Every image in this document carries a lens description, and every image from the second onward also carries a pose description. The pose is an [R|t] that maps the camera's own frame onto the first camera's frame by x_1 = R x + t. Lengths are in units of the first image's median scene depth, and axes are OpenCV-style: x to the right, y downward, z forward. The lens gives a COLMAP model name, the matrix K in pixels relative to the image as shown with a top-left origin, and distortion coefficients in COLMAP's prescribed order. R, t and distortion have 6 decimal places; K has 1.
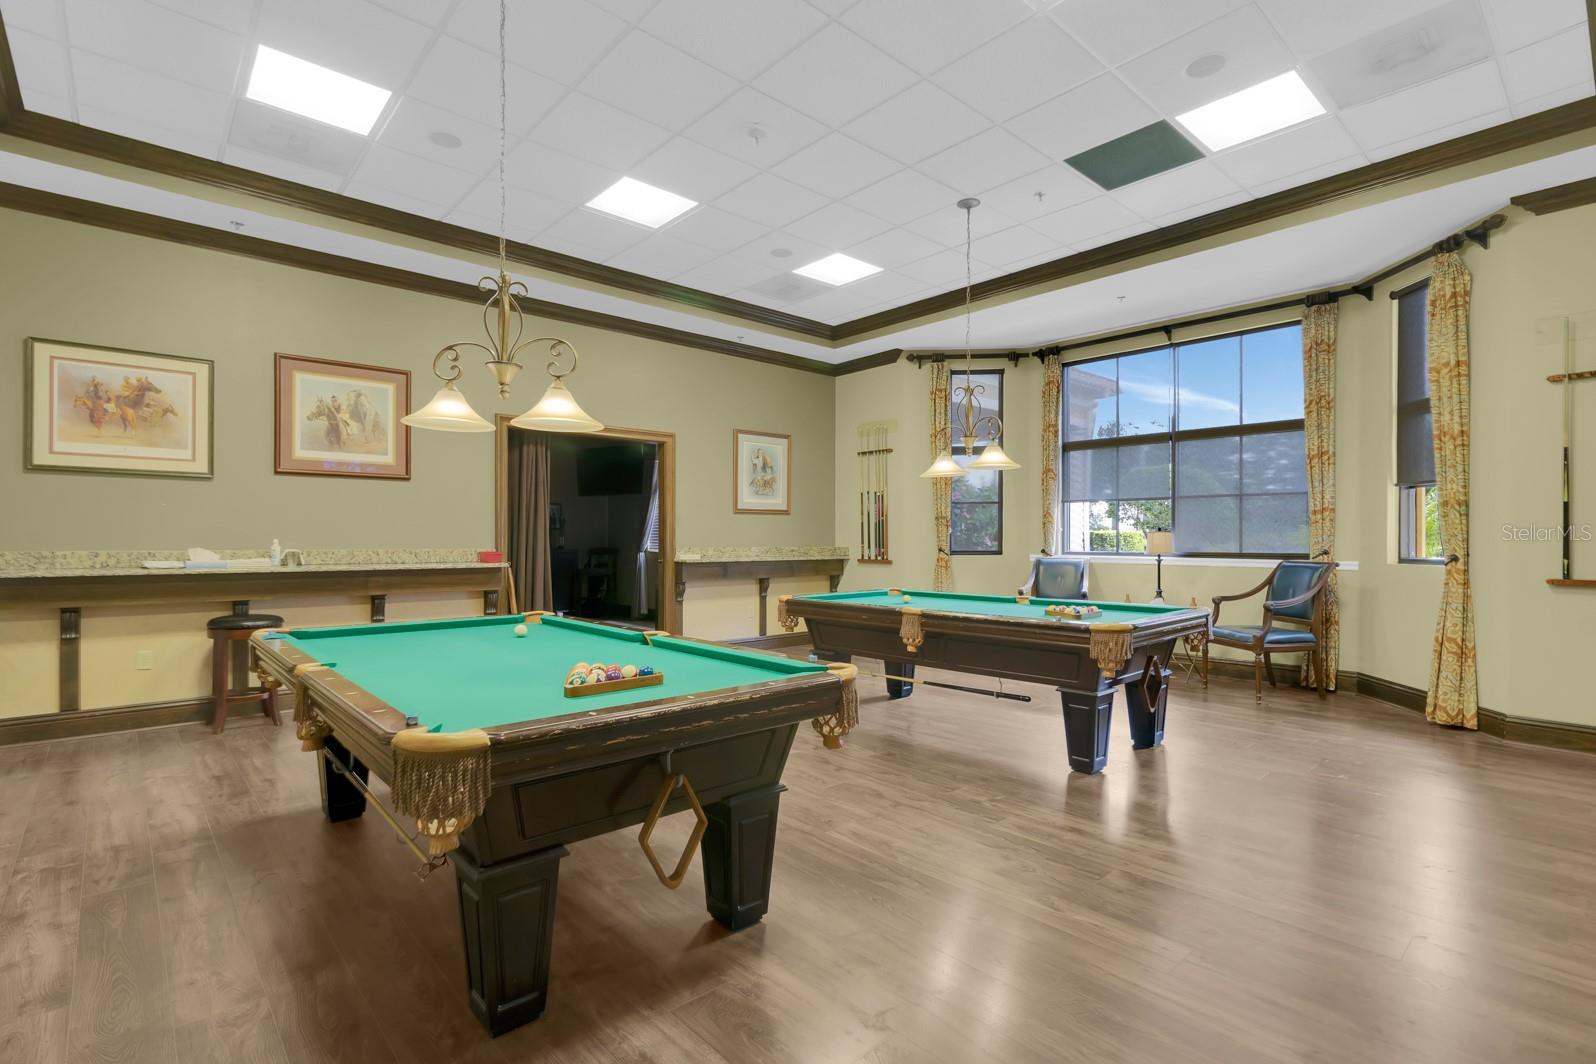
lens RADIAL K [[752.2, 0, 801.2], [0, 752.2, 533.5], [0, 0, 1]] dist [0.005248, -0.000262]
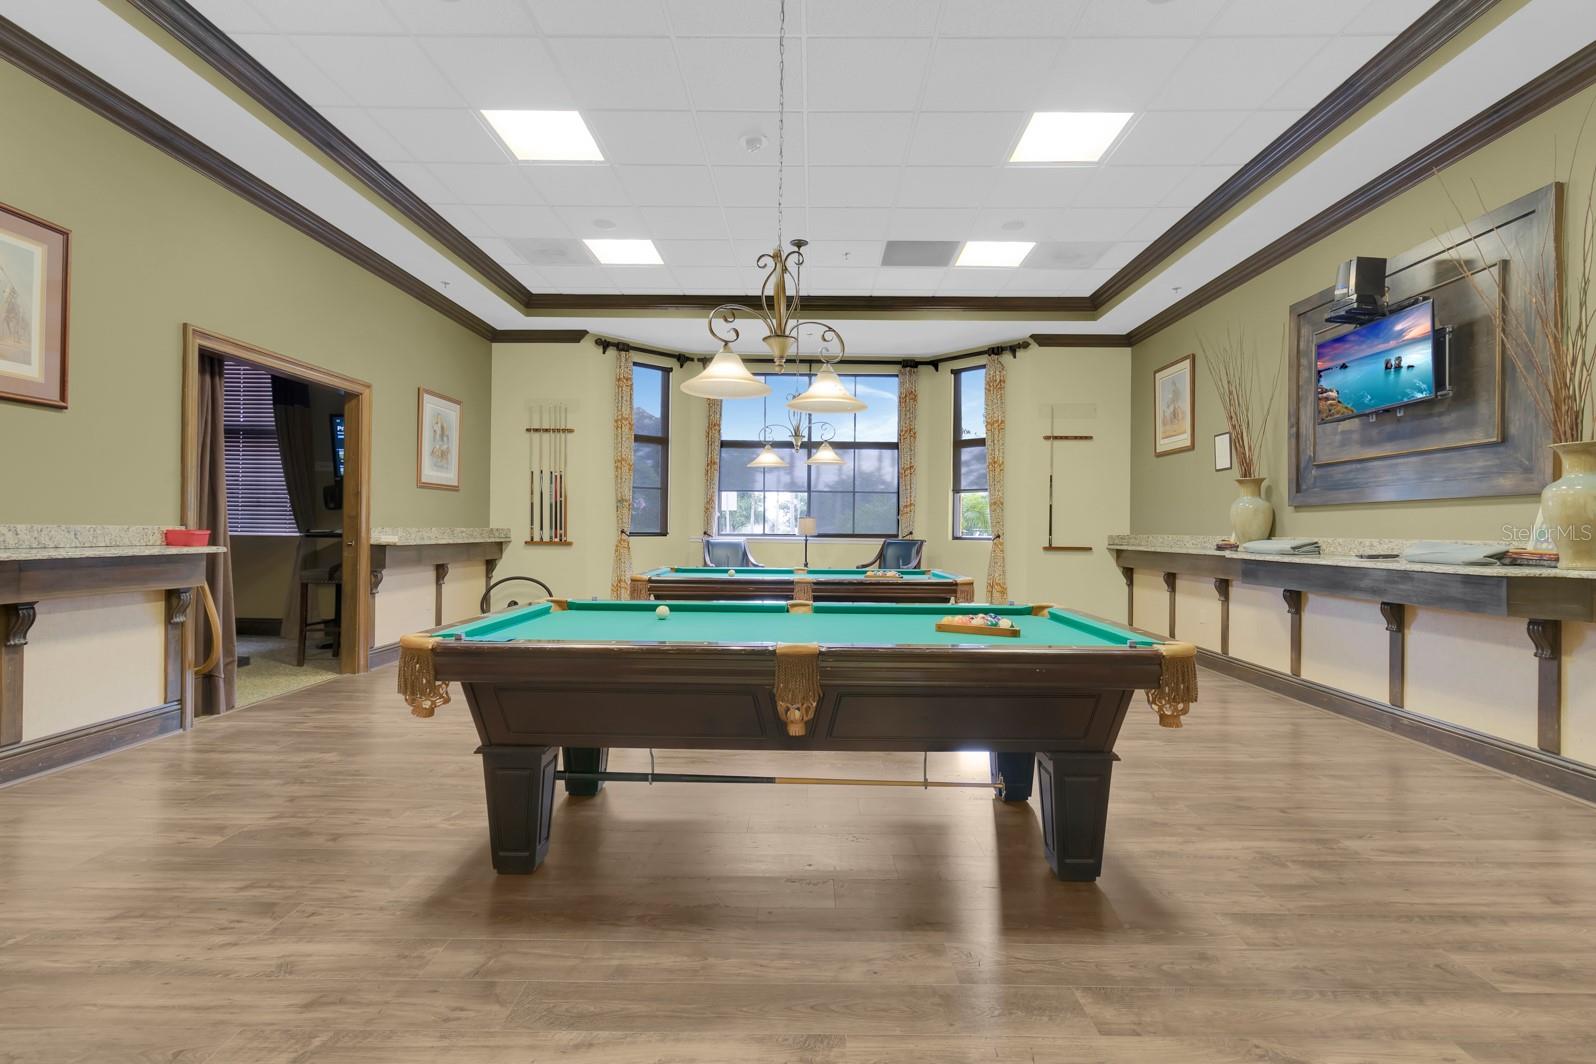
lens RADIAL K [[752.2, 0, 802.7], [0, 752.2, 516.1], [0, 0, 1]] dist [0.005248, -0.000262]
pose [[0.673155, 0.018422, 0.739272, -0.480813], [-0.014314, 0.999827, -0.011880, 0.010574], [-0.739363, -0.002585, 0.673303, 0.131334]]
